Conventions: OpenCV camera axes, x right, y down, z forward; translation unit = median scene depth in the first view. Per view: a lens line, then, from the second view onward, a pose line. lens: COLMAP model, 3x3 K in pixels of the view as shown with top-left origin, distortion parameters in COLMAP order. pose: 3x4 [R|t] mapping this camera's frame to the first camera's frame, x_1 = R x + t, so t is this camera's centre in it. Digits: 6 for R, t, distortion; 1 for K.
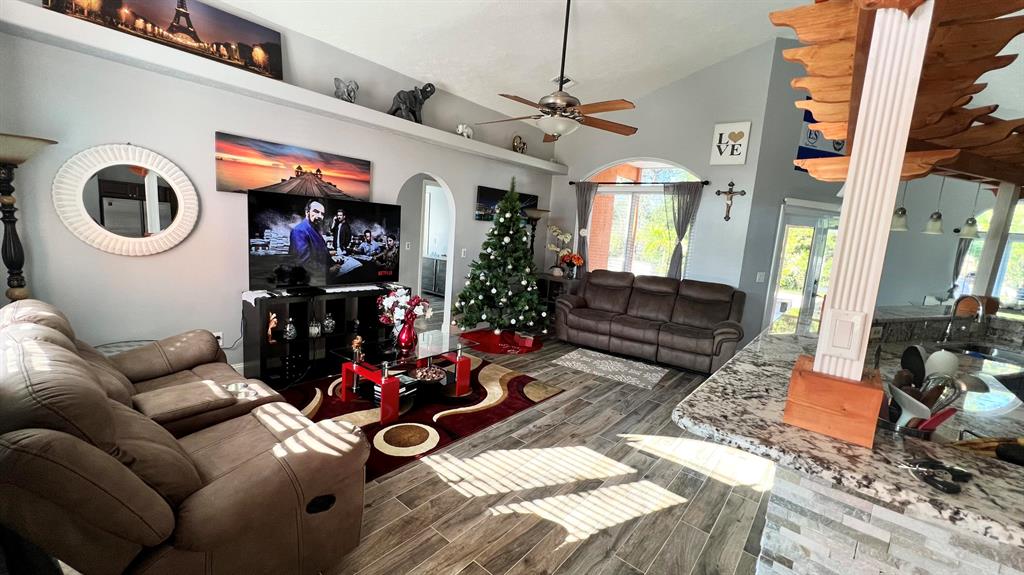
lens RADIAL K [[411.4, 0, 511.3], [0, 411.4, 286.5], [0, 0, 1]] dist [-0.004815, 0.002790]
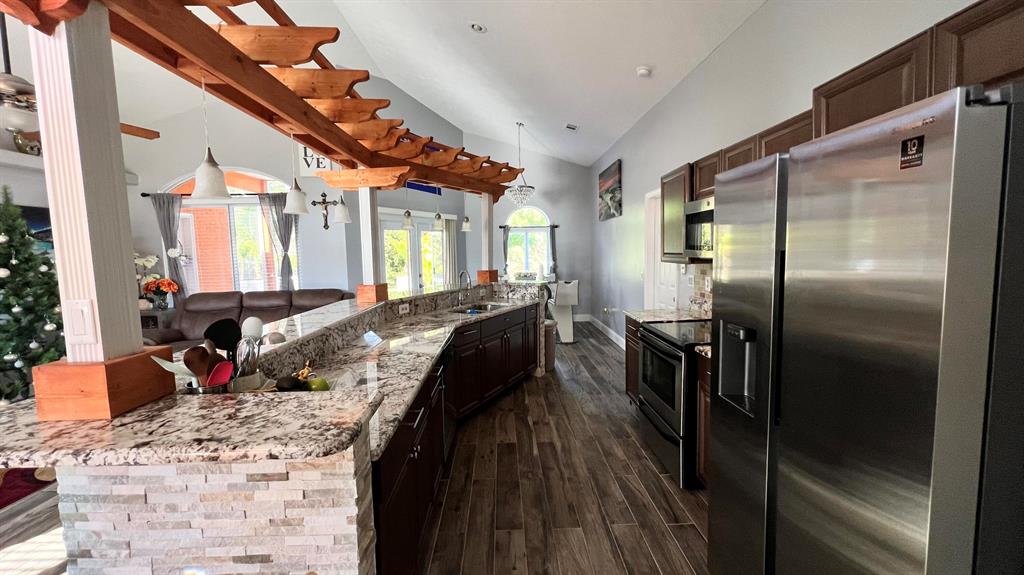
lens RADIAL K [[411.4, 0, 510.2], [0, 411.4, 284.5], [0, 0, 1]] dist [-0.004815, 0.002790]
pose [[0.753254, -0.142651, 0.642074, 0.242451], [0.165990, 0.985828, 0.024291, 0.044481], [-0.636440, 0.088280, 0.766258, -0.134512]]
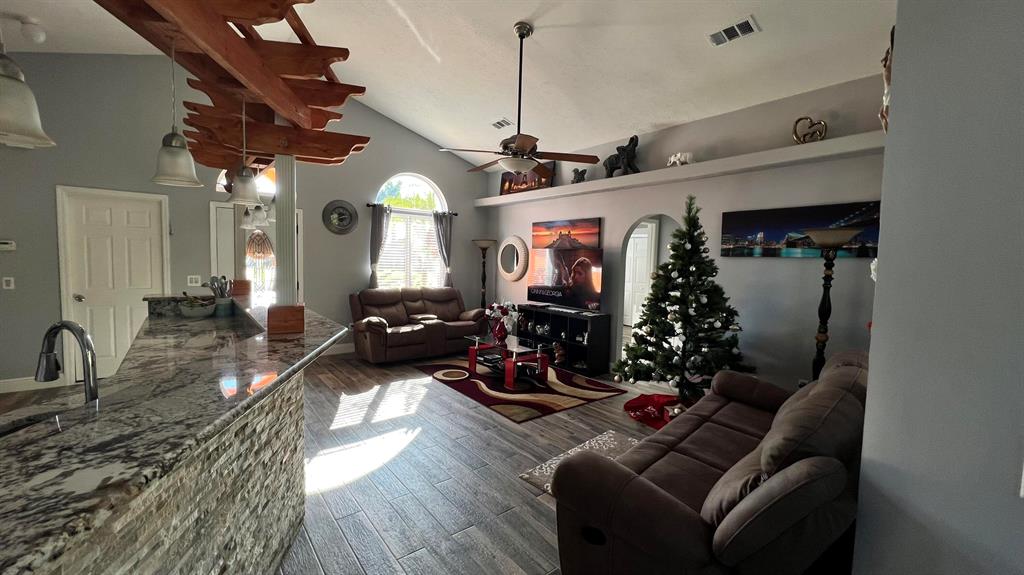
lens RADIAL K [[411.4, 0, 512.7], [0, 411.4, 285.6], [0, 0, 1]] dist [-0.004815, 0.002790]
pose [[-0.203742, -0.015937, -0.978895, 1.070395], [-0.180243, 0.983387, 0.021505, -0.077980], [0.962290, 0.180820, -0.203230, 1.129945]]
